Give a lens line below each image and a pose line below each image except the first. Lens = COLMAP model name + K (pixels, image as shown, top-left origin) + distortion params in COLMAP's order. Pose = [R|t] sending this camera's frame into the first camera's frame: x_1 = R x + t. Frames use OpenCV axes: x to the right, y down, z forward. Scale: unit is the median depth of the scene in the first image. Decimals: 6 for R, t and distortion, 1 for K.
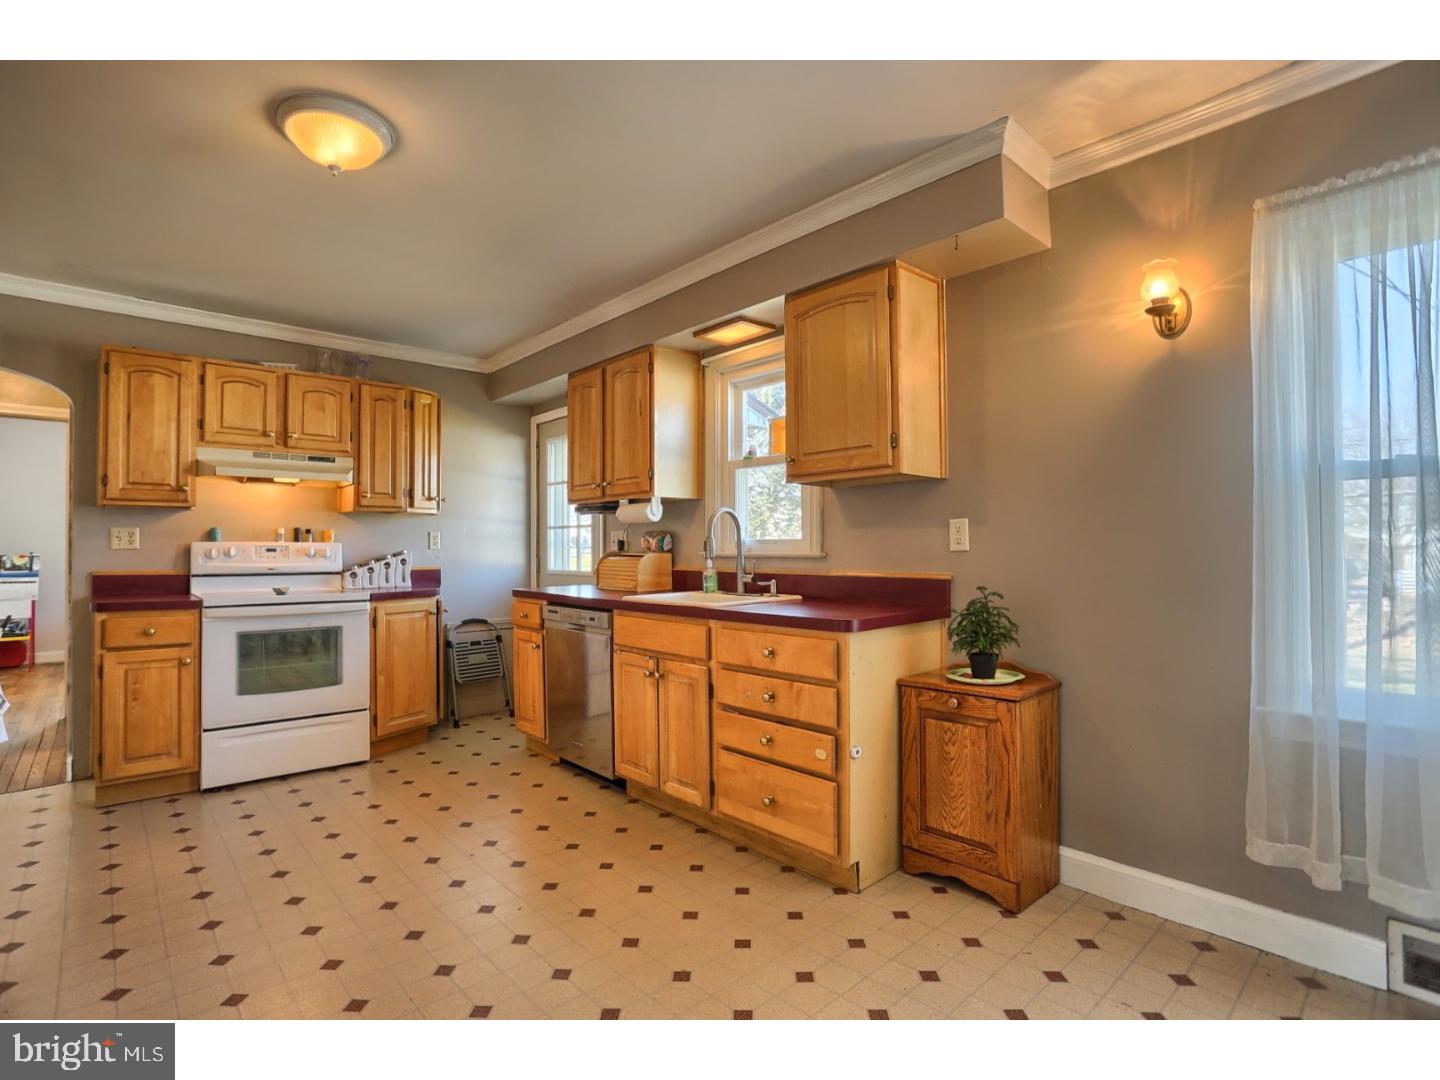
lens RADIAL K [[702.1, 0, 703.5], [0, 702.1, 532.3], [0, 0, 1]] dist [-0.073609, 0.029320]
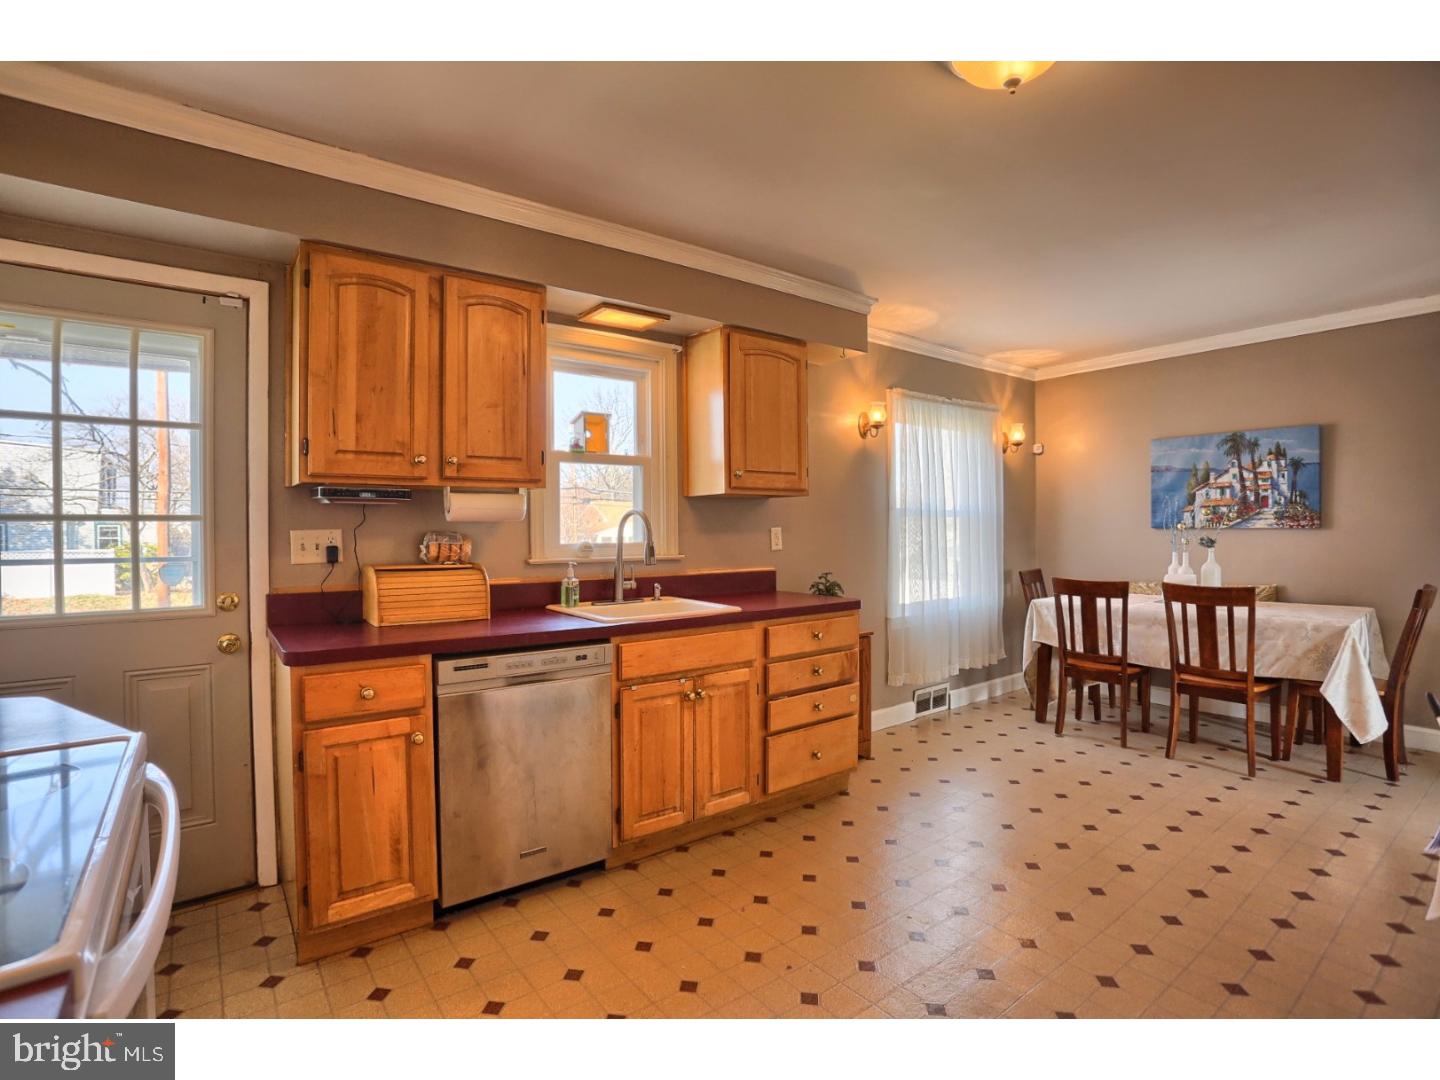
lens RADIAL K [[702.1, 0, 703.5], [0, 702.1, 532.3], [0, 0, 1]] dist [-0.073609, 0.029320]
pose [[0.093373, -0.000290, 0.995631, -0.995643], [-0.014160, 0.999898, 0.001619, -0.008740], [-0.995531, -0.014249, 0.093359, 0.934552]]
